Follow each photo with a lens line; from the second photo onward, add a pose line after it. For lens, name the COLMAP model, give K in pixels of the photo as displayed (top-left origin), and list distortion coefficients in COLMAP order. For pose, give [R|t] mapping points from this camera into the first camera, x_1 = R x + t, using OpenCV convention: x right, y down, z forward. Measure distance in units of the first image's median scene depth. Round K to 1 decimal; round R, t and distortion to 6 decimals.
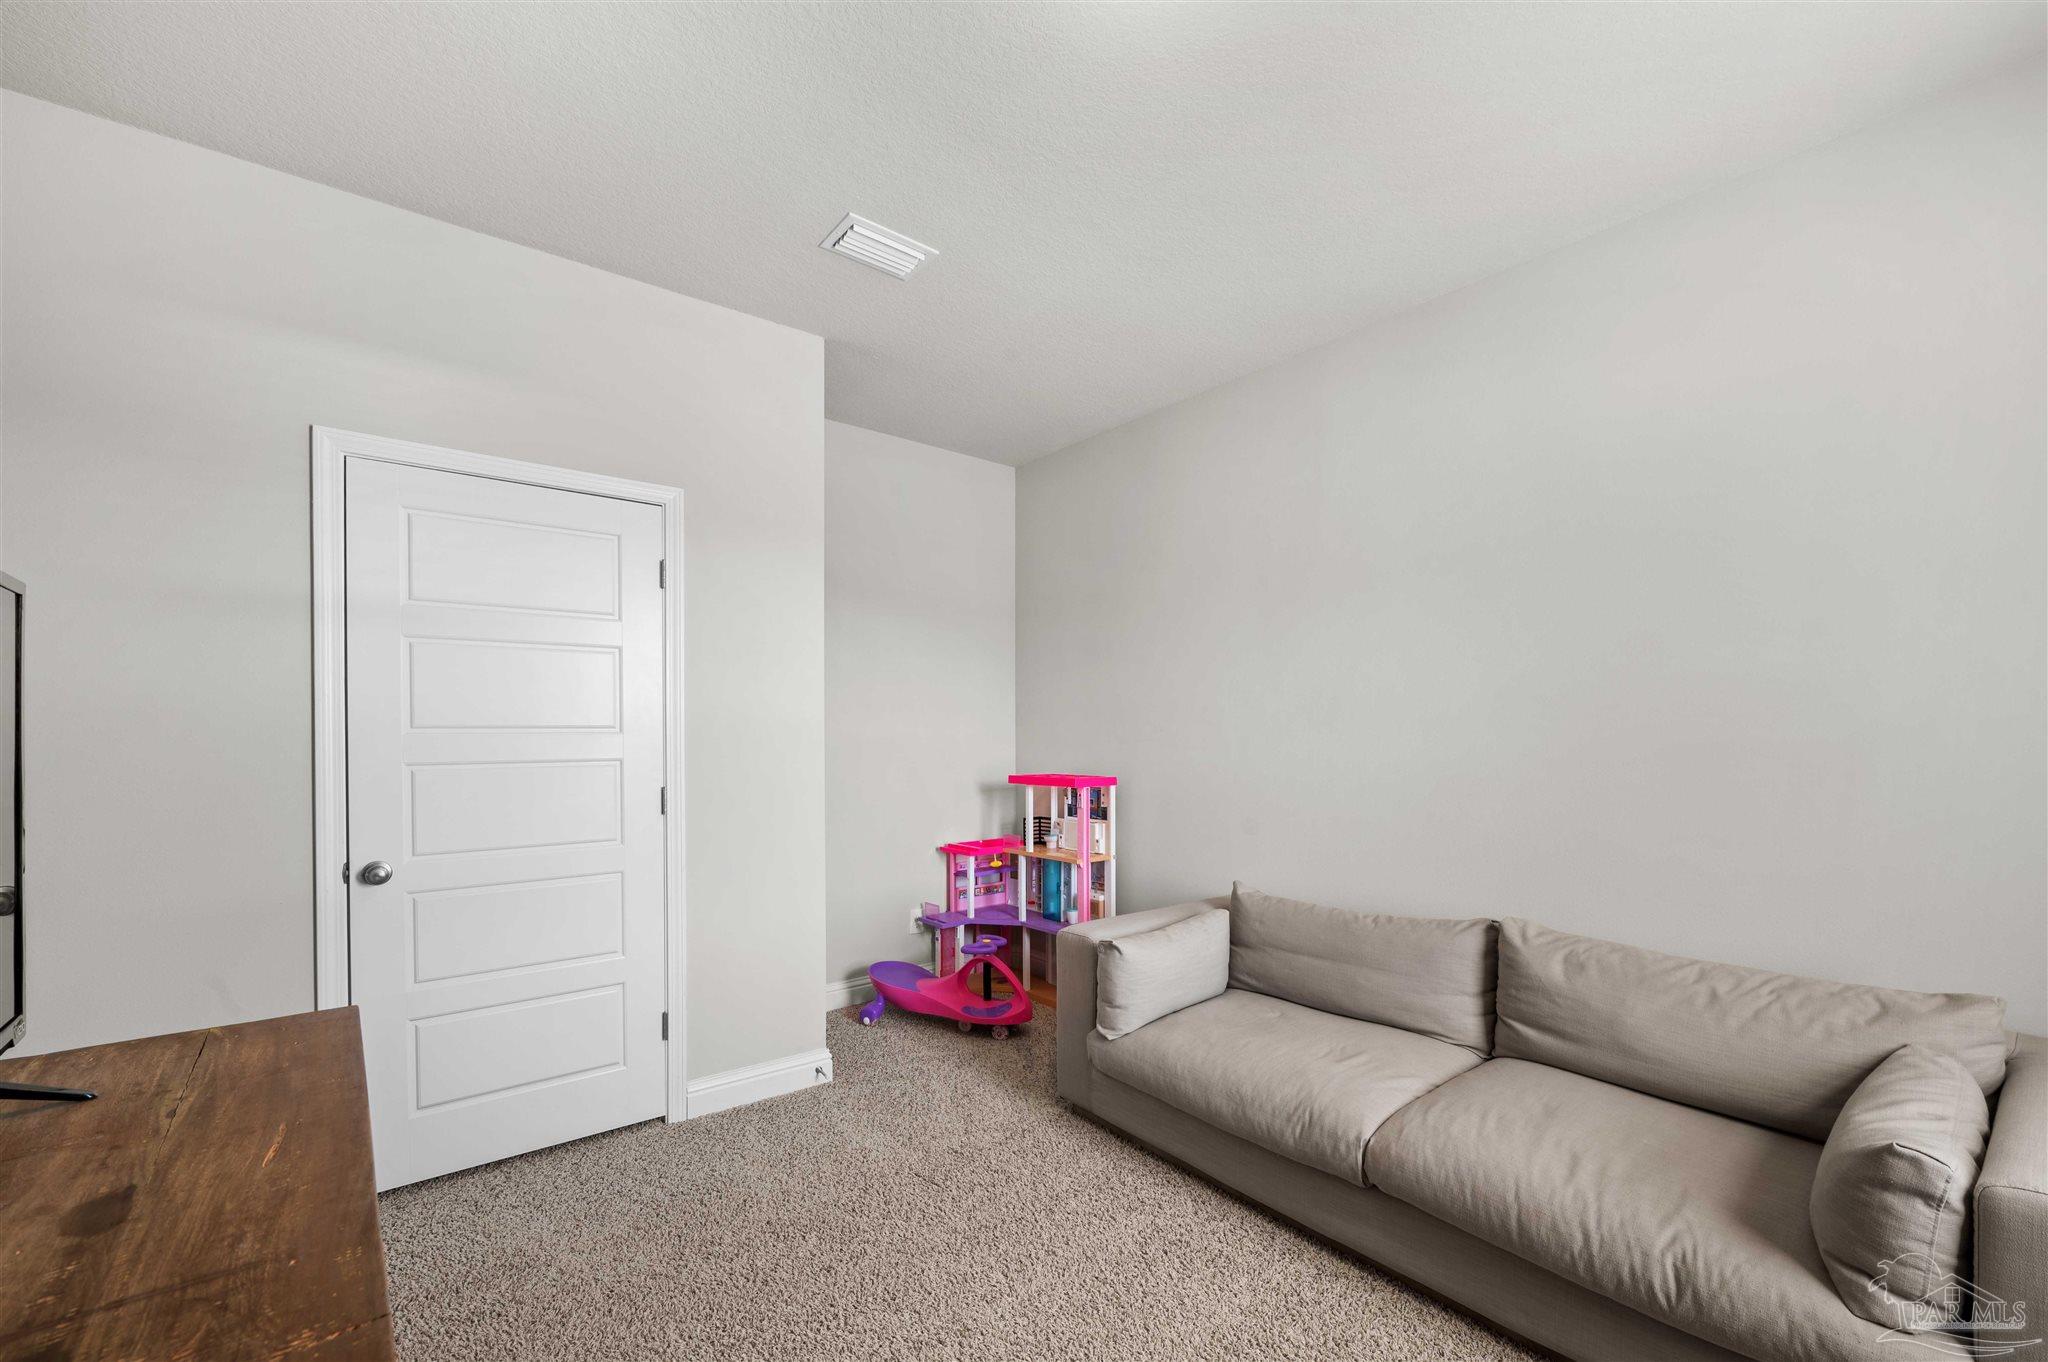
lens RADIAL K [[833.8, 0, 1028.0], [0, 833.8, 737.0], [0, 0, 1]] dist [-0.002957, -0.000183]
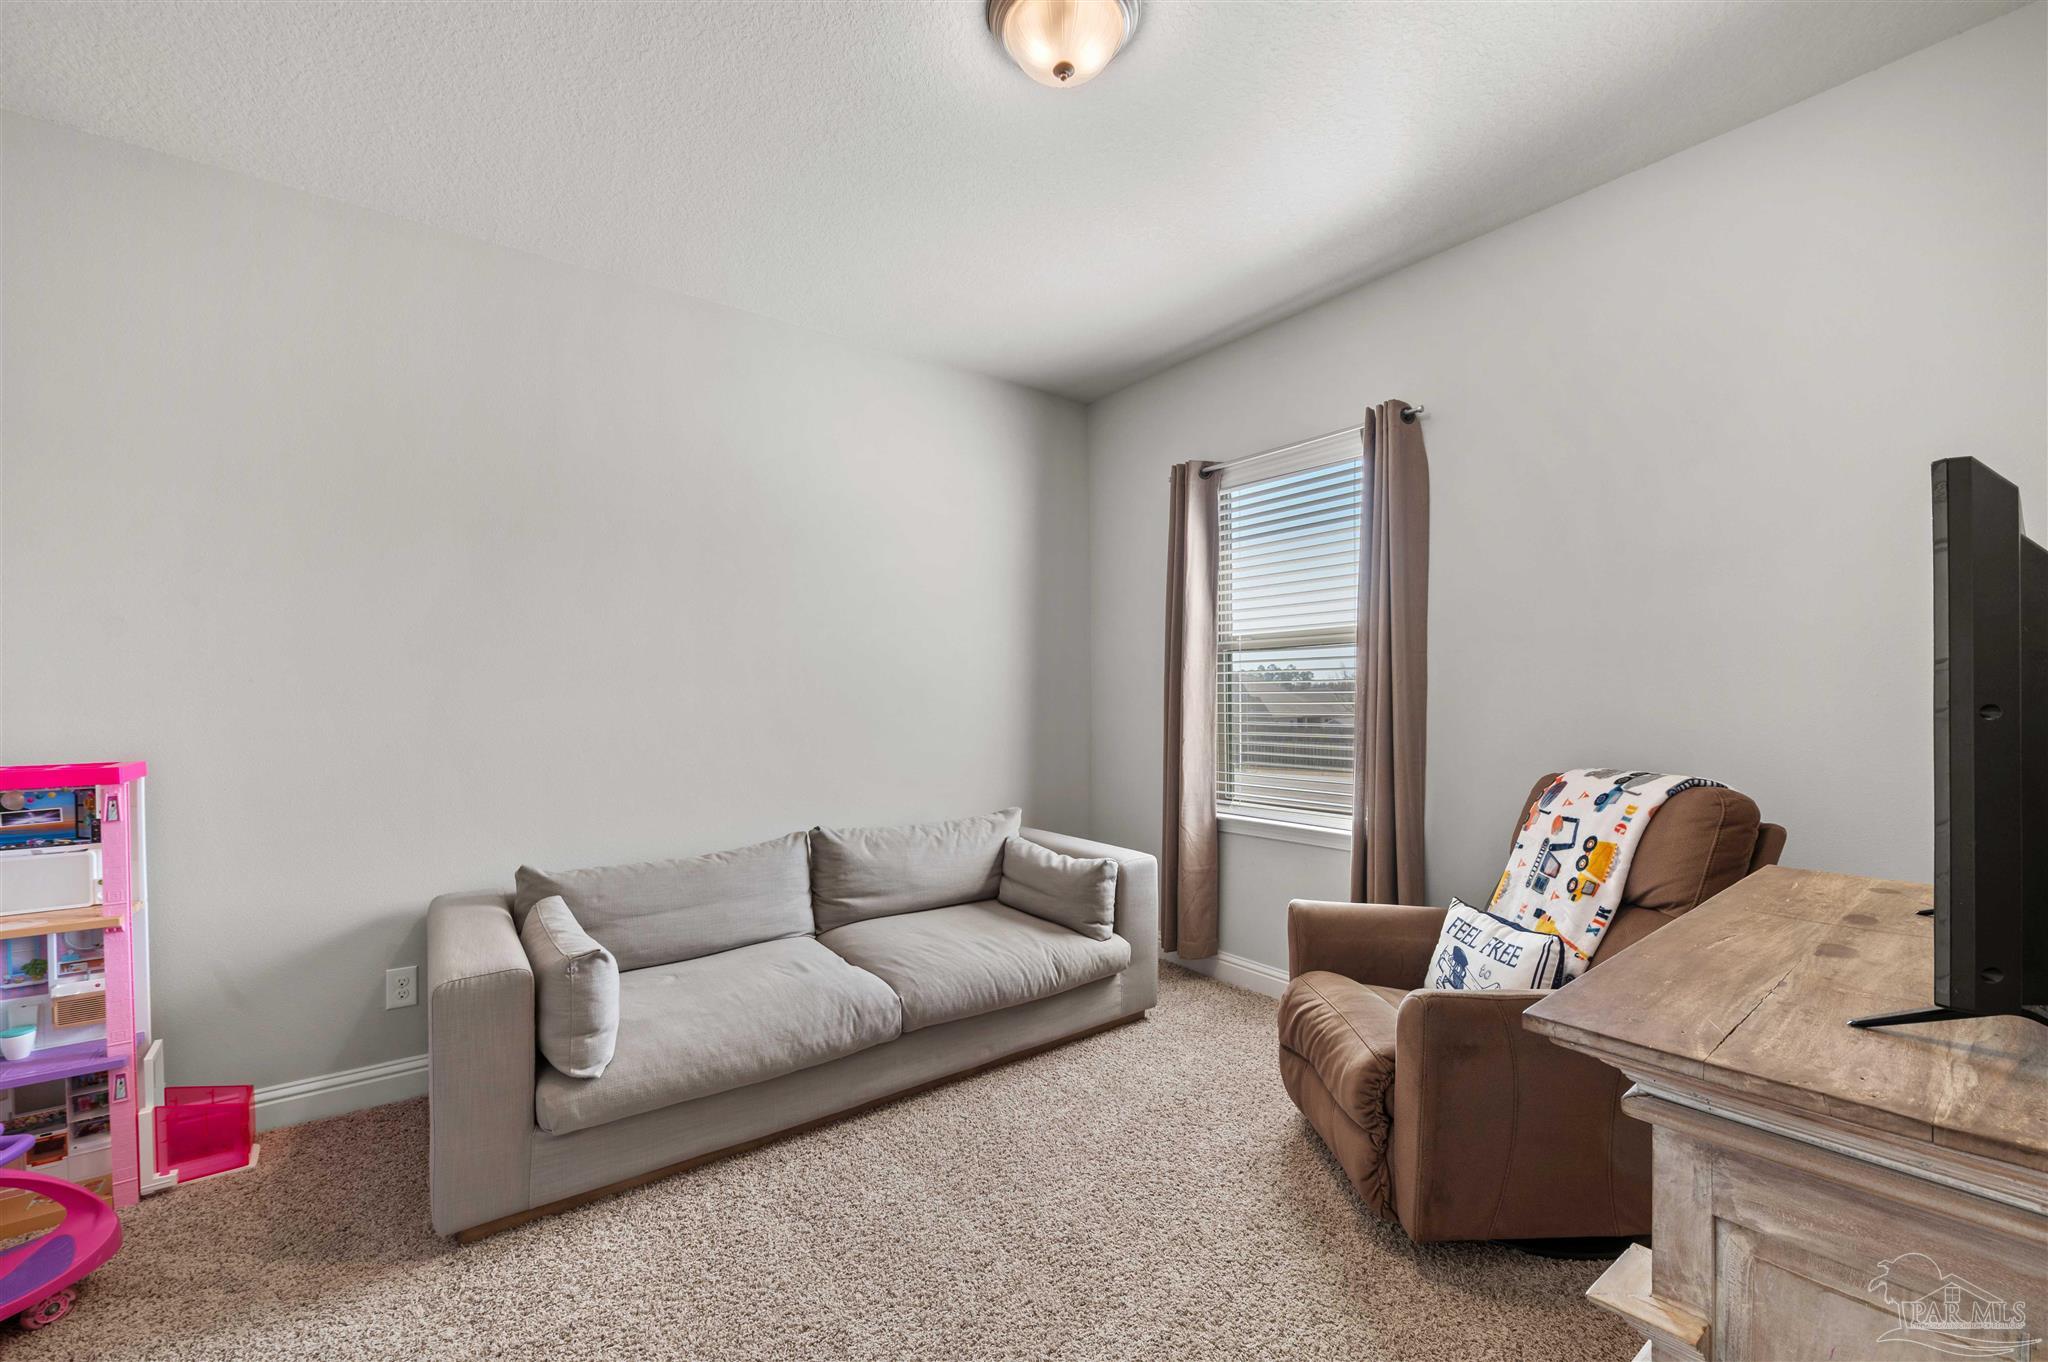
lens RADIAL K [[814.7, 0, 1020.9], [0, 814.7, 706.7], [0, 0, 1]] dist [-0.010778, -0.000058]
pose [[0.038011, -0.011376, 0.999213, -0.776881], [0.008483, 0.999903, 0.011062, 0.020416], [-0.999241, 0.008055, 0.038104, 0.715114]]
